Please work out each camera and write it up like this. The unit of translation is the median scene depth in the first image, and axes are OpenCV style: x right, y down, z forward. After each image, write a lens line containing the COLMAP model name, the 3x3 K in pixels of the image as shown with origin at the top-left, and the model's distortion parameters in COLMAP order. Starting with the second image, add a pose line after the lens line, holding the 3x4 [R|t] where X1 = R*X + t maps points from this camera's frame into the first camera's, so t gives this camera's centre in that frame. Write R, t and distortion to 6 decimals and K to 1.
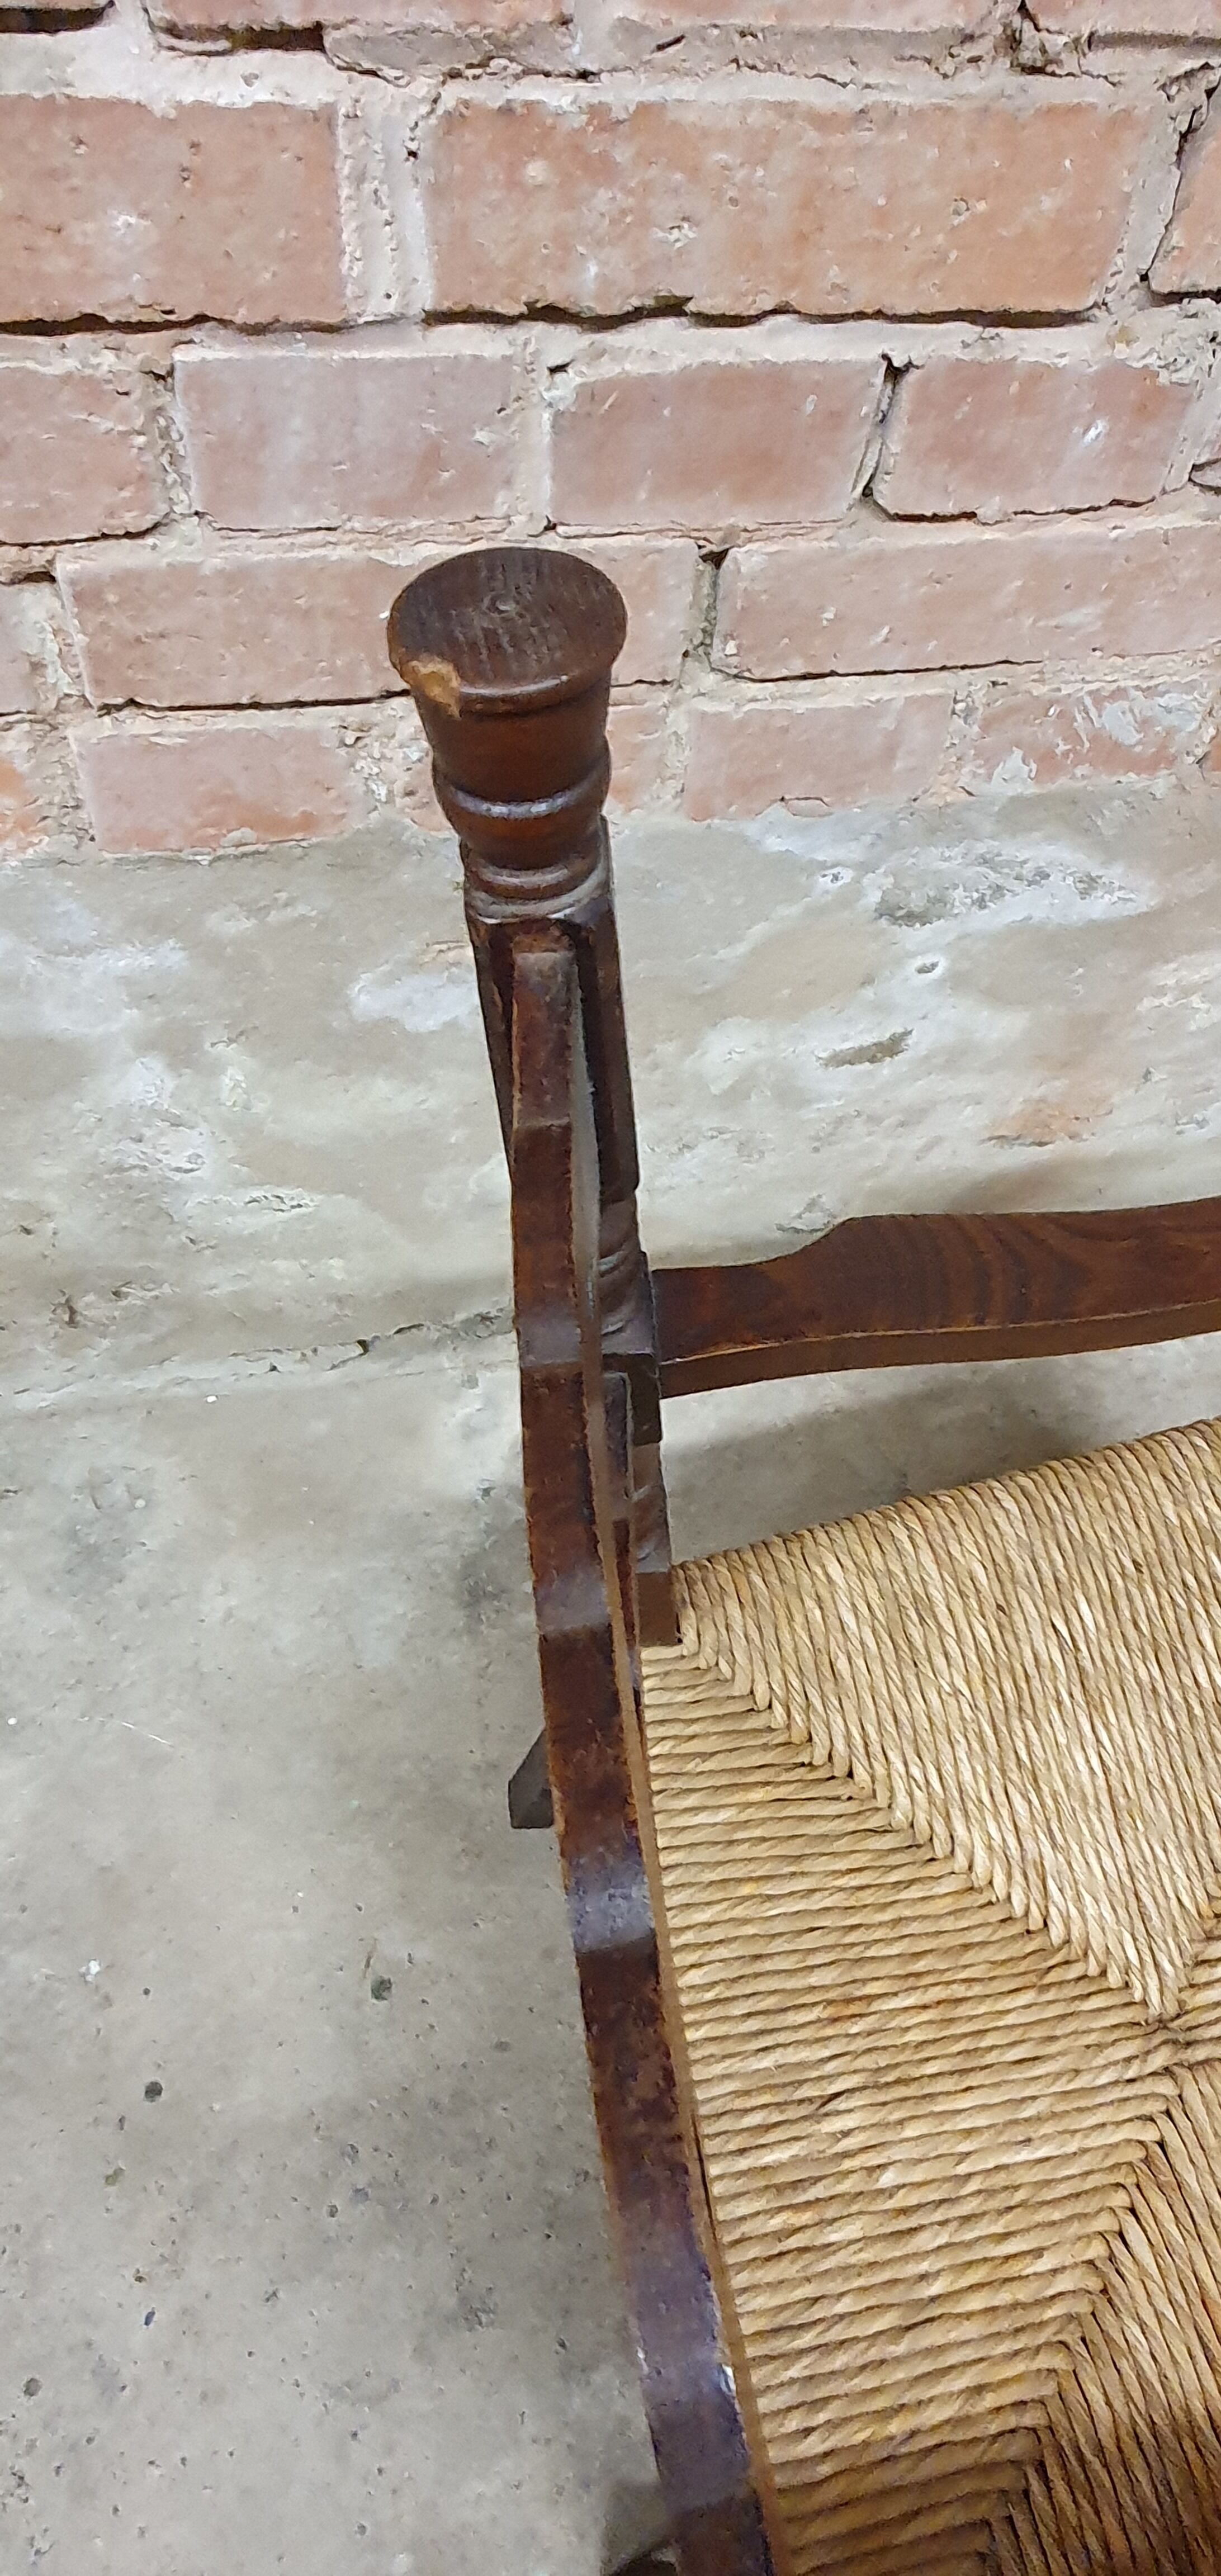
lens RADIAL K [[1550.3, 0, 593.3], [0, 1550.3, 1284.4], [0, 0, 1]] dist [0.020358, -0.006961]
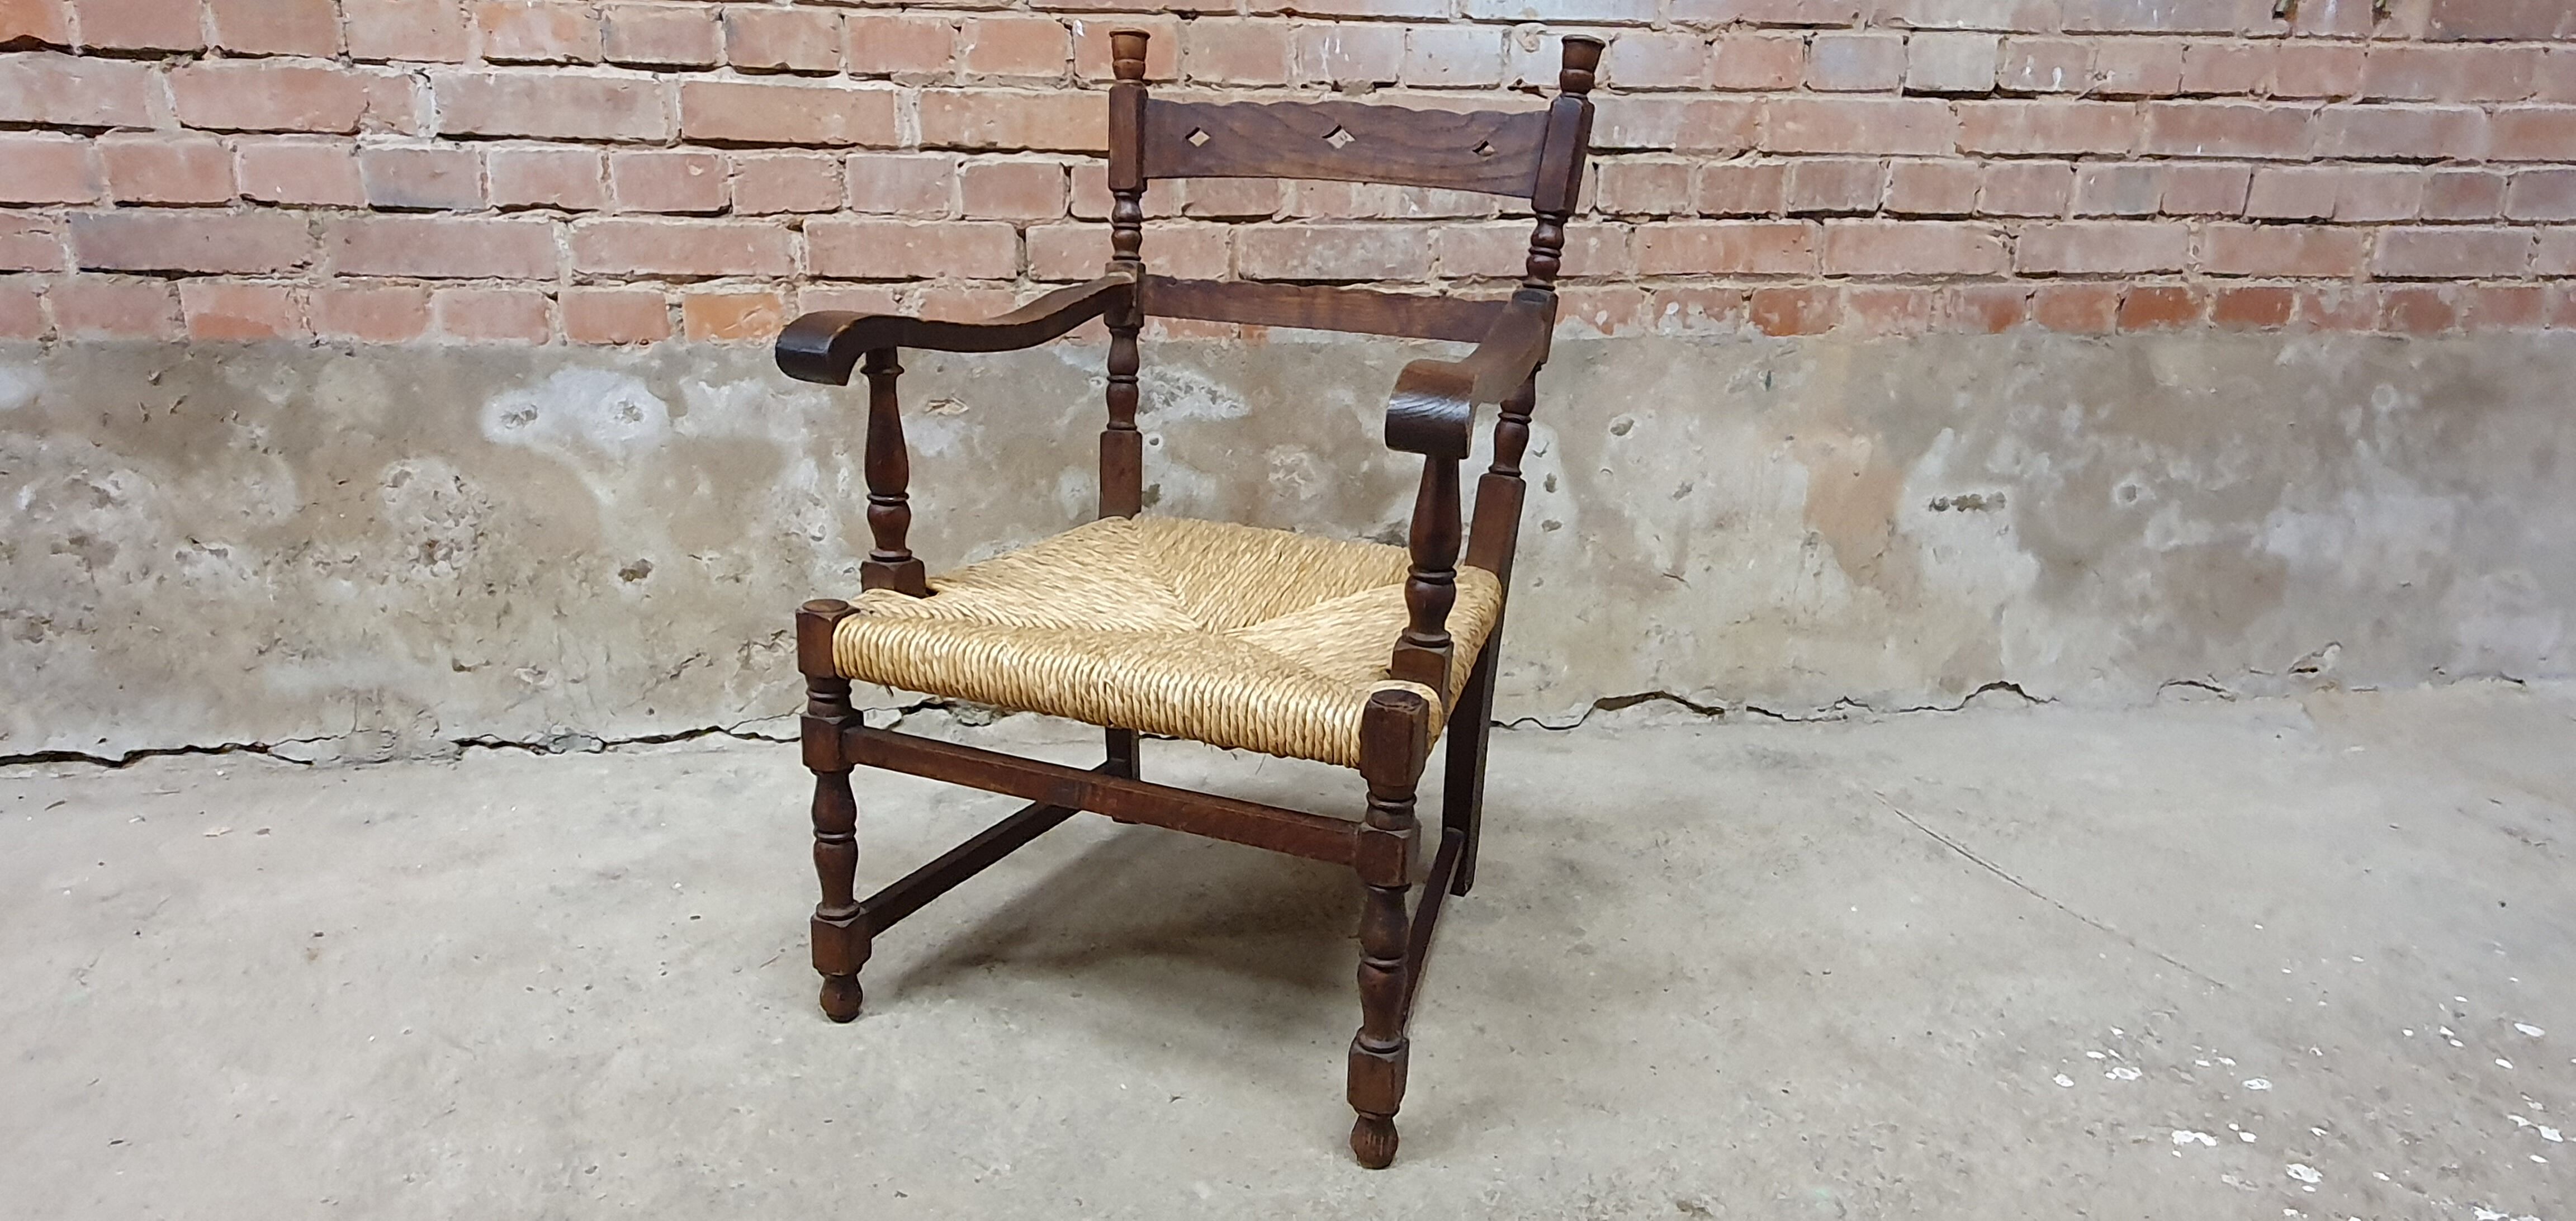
lens RADIAL K [[1550.3, 0, 1272.4], [0, 1550.3, 624.7], [0, 0, 1]] dist [0.020358, -0.006961]
pose [[0.997497, -0.050820, -0.049154, 0.586555], [0.003360, 0.728511, -0.685025, 1.874982], [0.070622, 0.683146, 0.726859, -0.552053]]
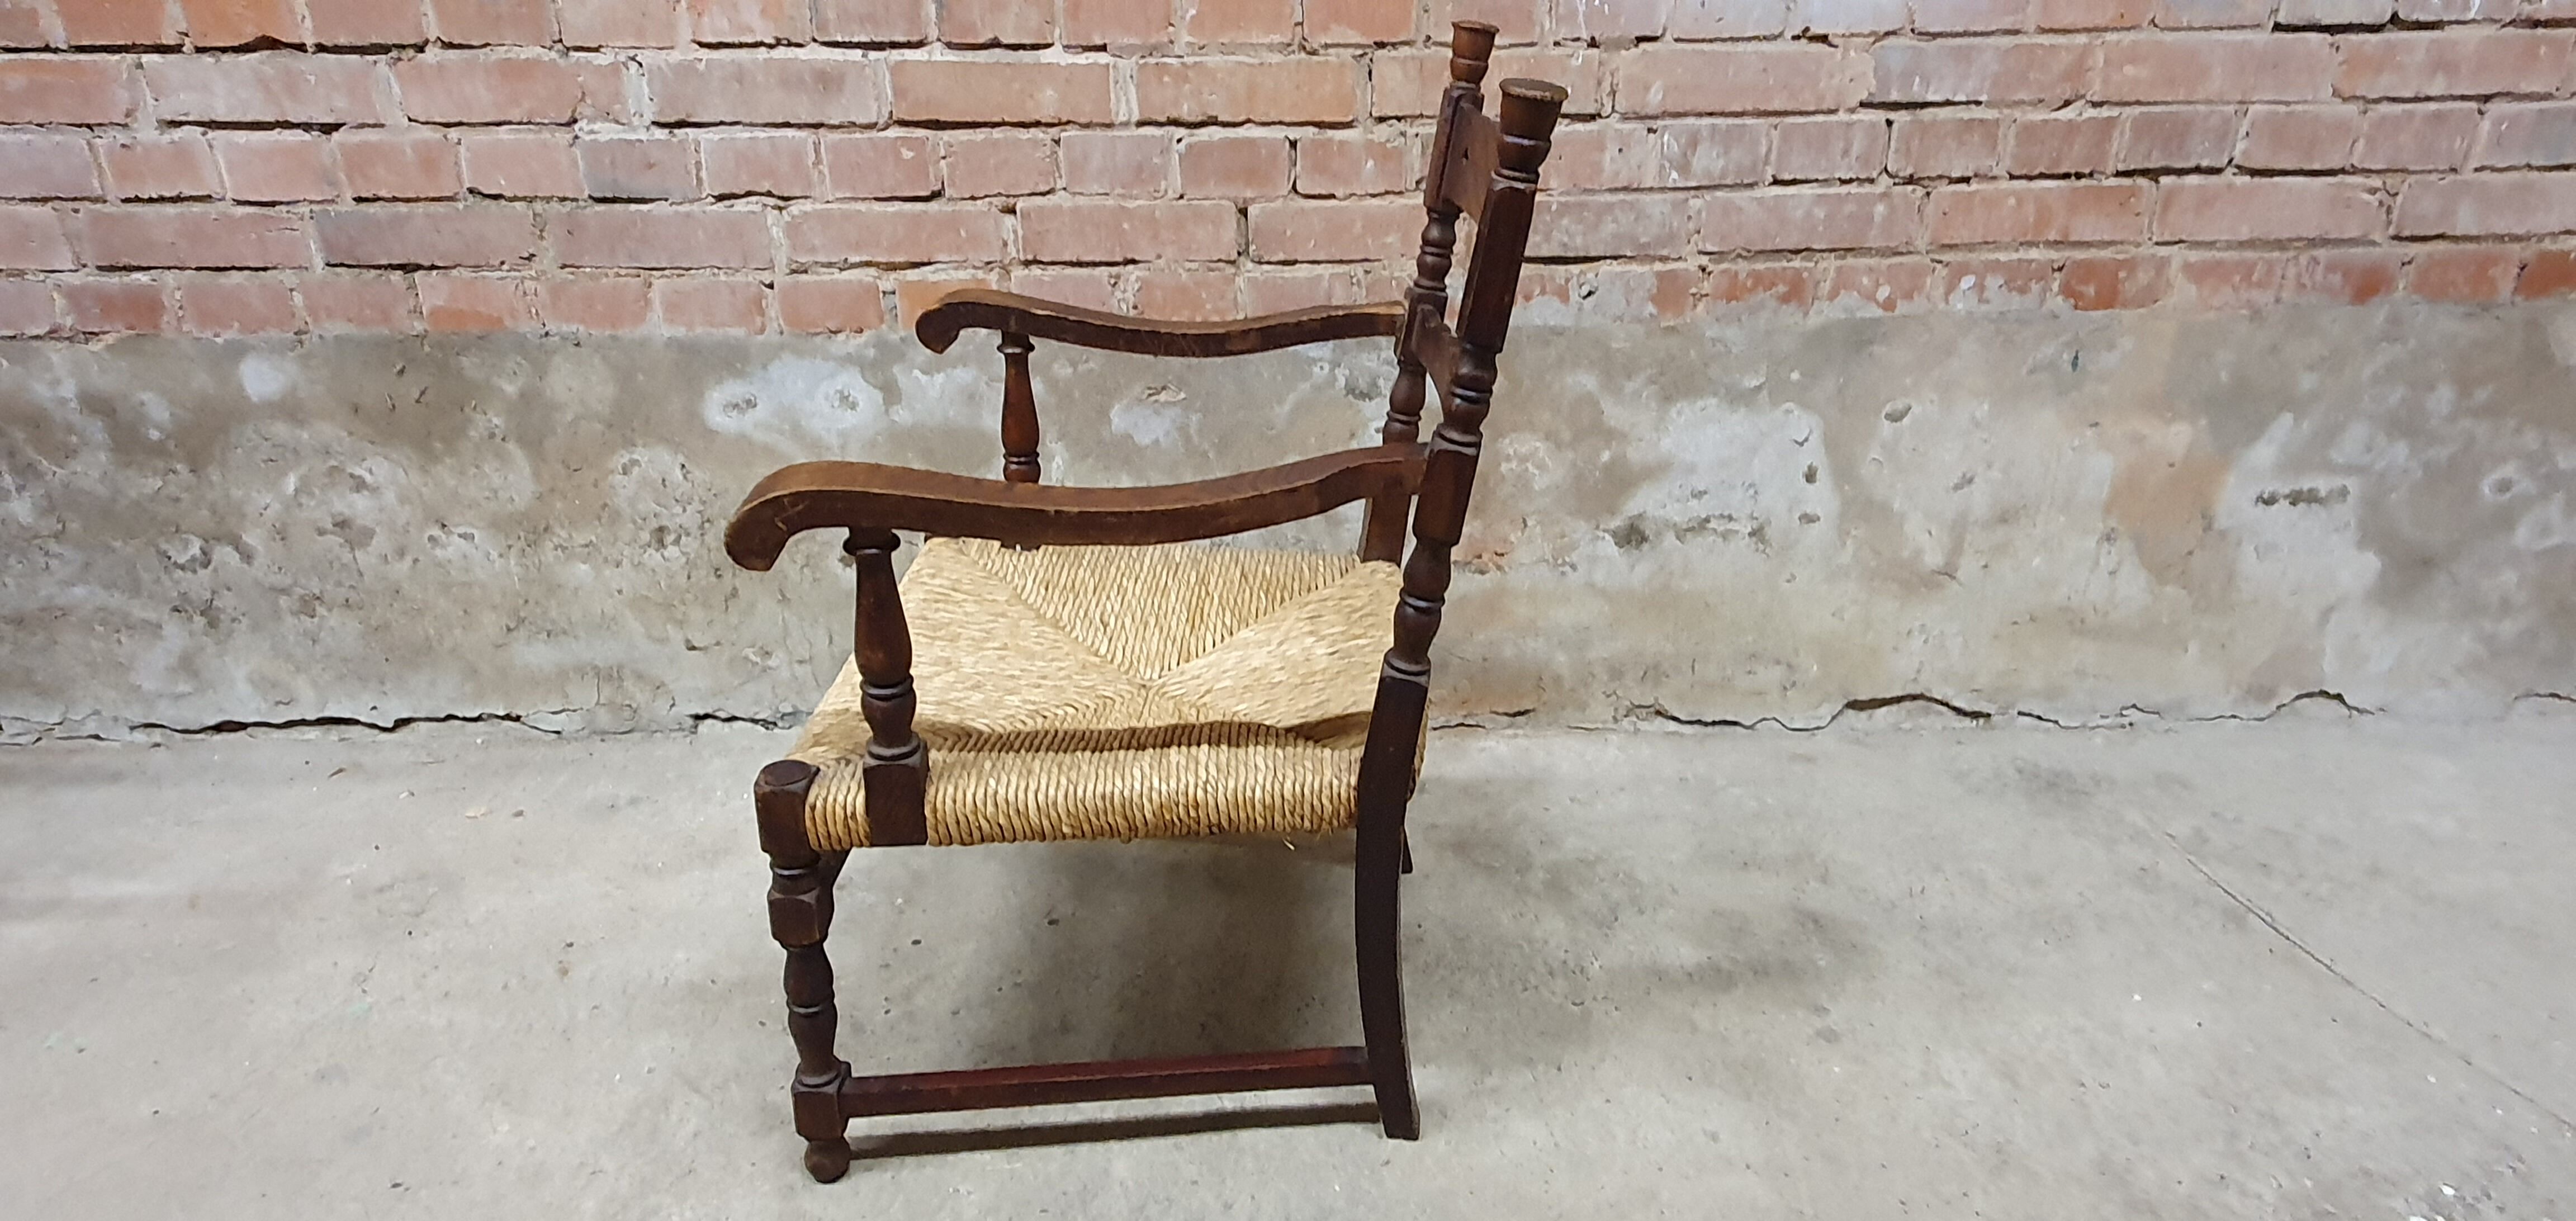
lens RADIAL K [[1550.3, 0, 1277.4], [0, 1550.3, 630.2], [0, 0, 1]] dist [0.020358, -0.006961]
pose [[0.983430, -0.011606, -0.180917, 0.556679], [-0.097010, 0.809357, -0.579250, 1.539056], [0.153149, 0.587203, 0.794820, -0.675225]]
